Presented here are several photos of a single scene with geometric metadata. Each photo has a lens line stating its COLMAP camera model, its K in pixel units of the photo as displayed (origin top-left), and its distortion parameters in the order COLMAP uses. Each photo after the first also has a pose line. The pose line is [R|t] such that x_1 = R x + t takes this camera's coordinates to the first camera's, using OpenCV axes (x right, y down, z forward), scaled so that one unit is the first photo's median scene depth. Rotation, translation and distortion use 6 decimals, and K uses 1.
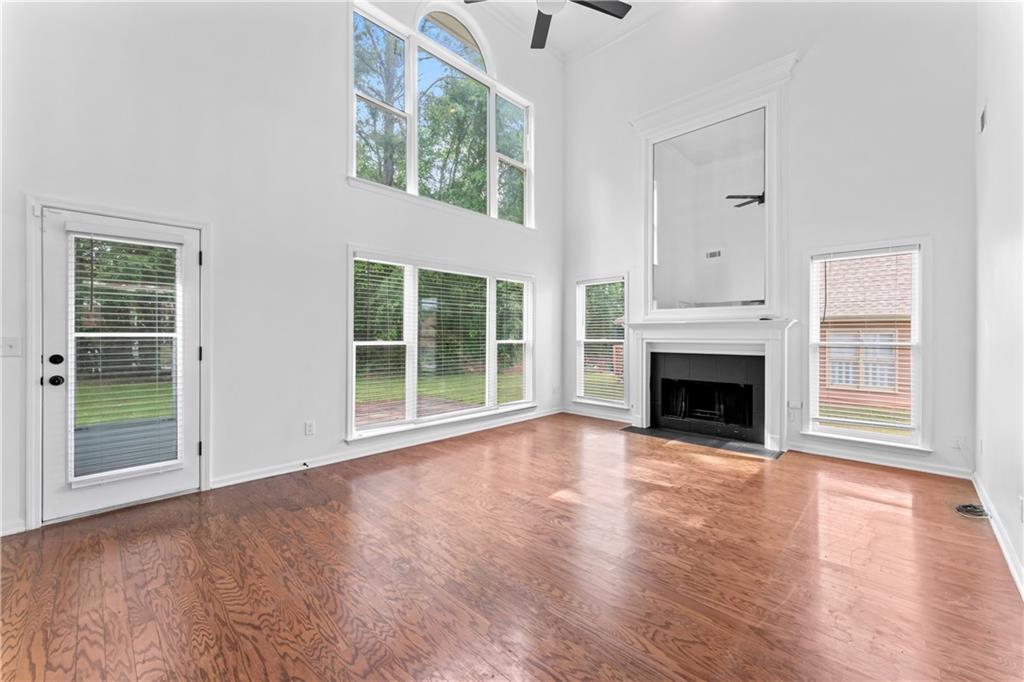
lens RADIAL K [[409.2, 0, 507.4], [0, 409.2, 336.3], [0, 0, 1]] dist [0.000902, 0.000454]
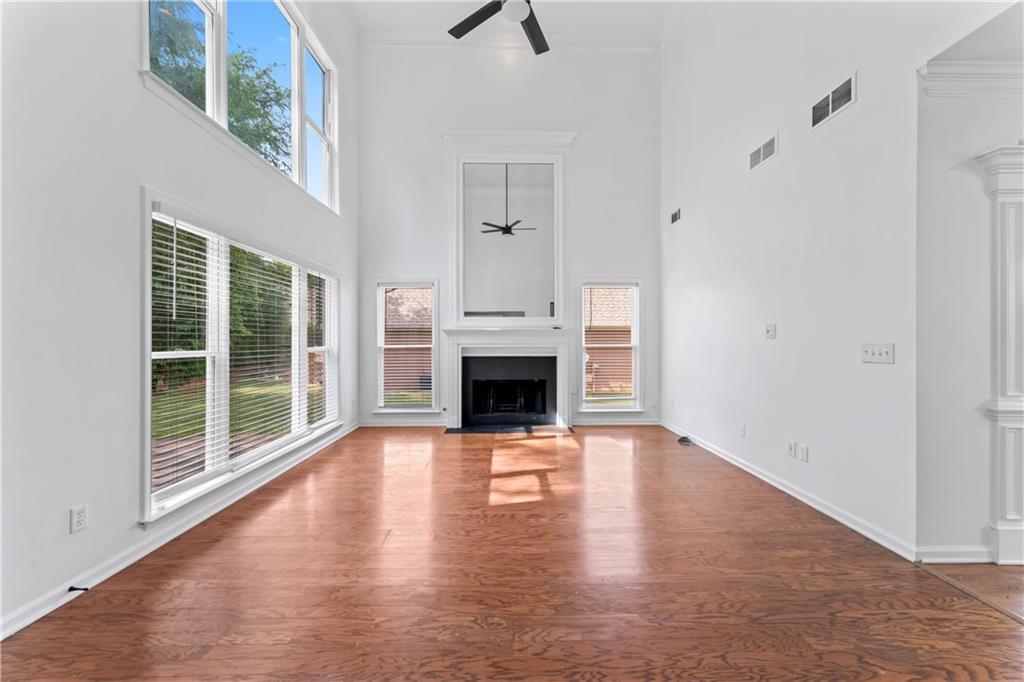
lens RADIAL K [[409.2, 0, 511.6], [0, 409.2, 342.4], [0, 0, 1]] dist [0.000902, 0.000454]
pose [[0.699616, -0.006269, 0.714491, -0.394536], [0.005369, 0.999979, 0.003517, -0.001464], [-0.714498, 0.001375, 0.699636, 0.191755]]
